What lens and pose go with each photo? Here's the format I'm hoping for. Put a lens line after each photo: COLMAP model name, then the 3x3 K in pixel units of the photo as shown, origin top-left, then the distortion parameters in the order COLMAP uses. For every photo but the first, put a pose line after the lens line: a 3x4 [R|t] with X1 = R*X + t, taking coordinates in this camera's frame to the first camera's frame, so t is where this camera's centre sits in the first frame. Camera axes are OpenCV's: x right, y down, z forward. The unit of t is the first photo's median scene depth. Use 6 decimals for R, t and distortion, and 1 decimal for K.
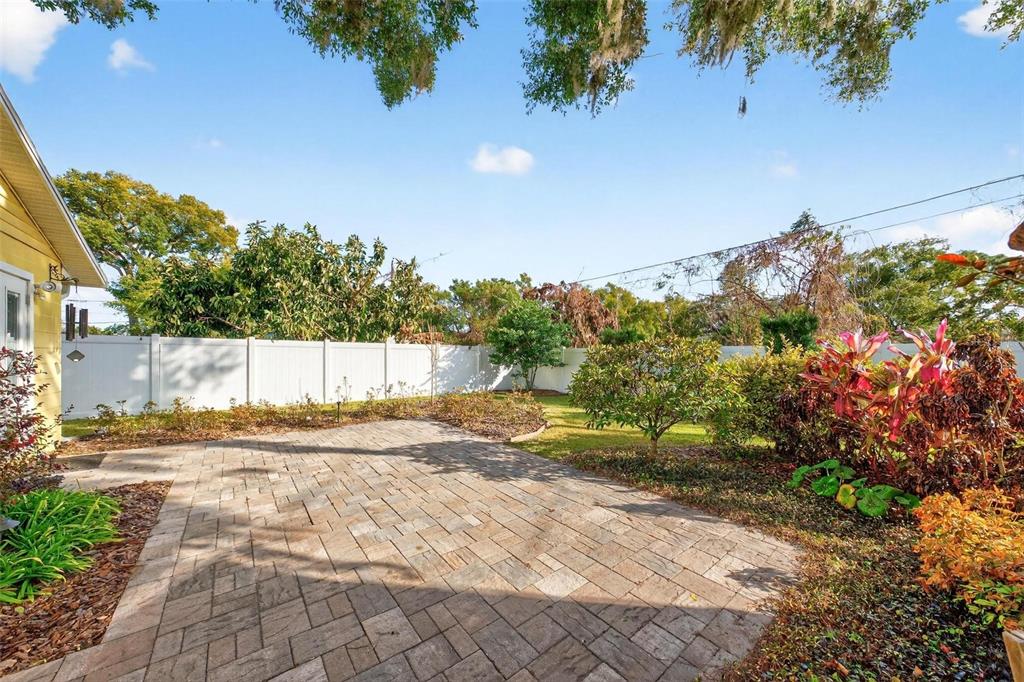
lens RADIAL K [[364.0, 0, 509.7], [0, 364.0, 339.3], [0, 0, 1]] dist [-0.000942, -0.000055]
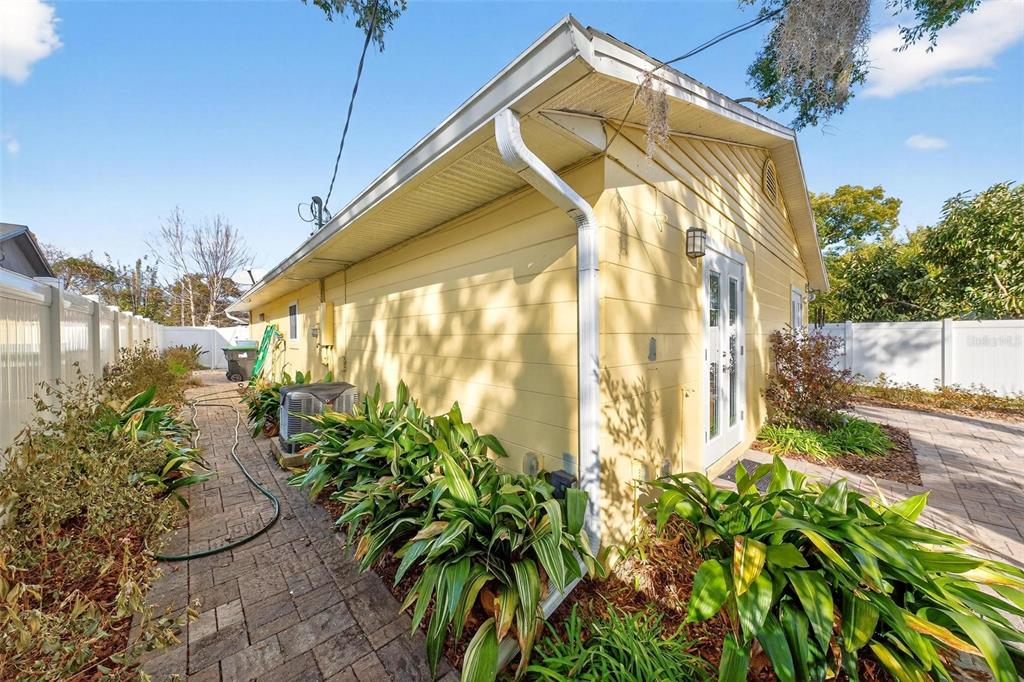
lens RADIAL K [[364.0, 0, 509.7], [0, 364.0, 339.3], [0, 0, 1]] dist [-0.000942, -0.000055]
pose [[0.123397, -0.002030, -0.992355, 0.094937], [0.049347, 0.998773, 0.004093, -0.012031], [0.991130, -0.049475, 0.123346, -0.253595]]
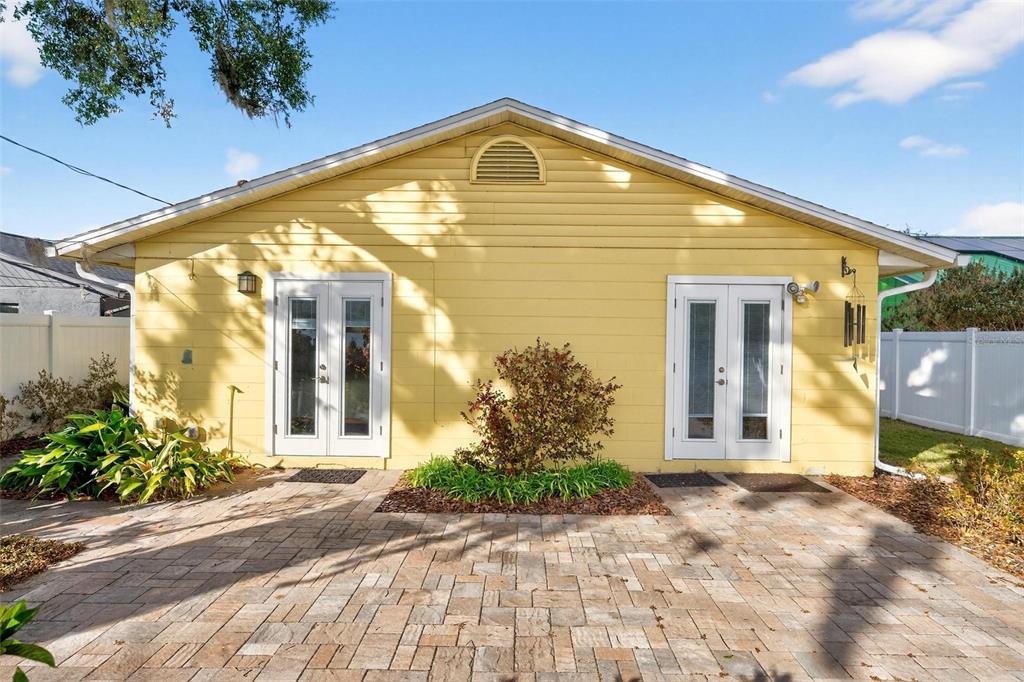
lens RADIAL K [[507.6, 0, 512.0], [0, 507.6, 341.0], [0, 0, 1]] dist [-0.001639, -0.000066]
pose [[-0.630023, -0.002350, -0.776573, 0.091766], [0.025822, 0.999379, -0.023974, 0.002062], [0.776147, -0.035157, -0.629571, 0.588392]]
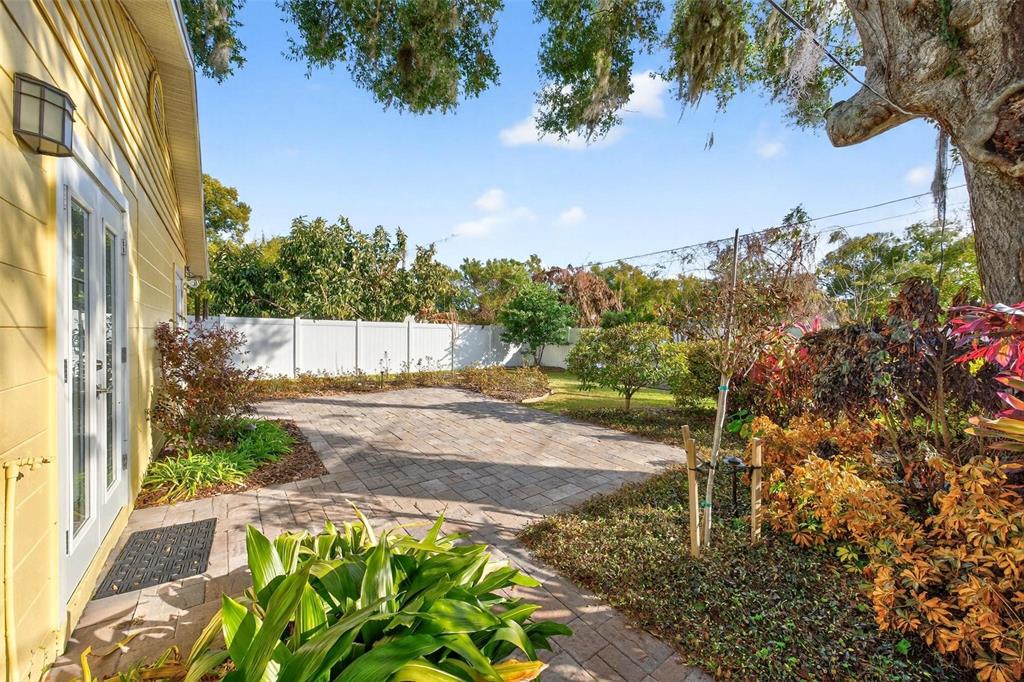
lens RADIAL K [[383.3, 0, 515.6], [0, 383.3, 338.9], [0, 0, 1]] dist [0.000492, 0.000076]
pose [[0.999956, 0.008566, -0.003710, -0.010106], [-0.008334, 0.998245, 0.058631, -0.014018], [0.004205, -0.058598, 0.998273, -0.205900]]
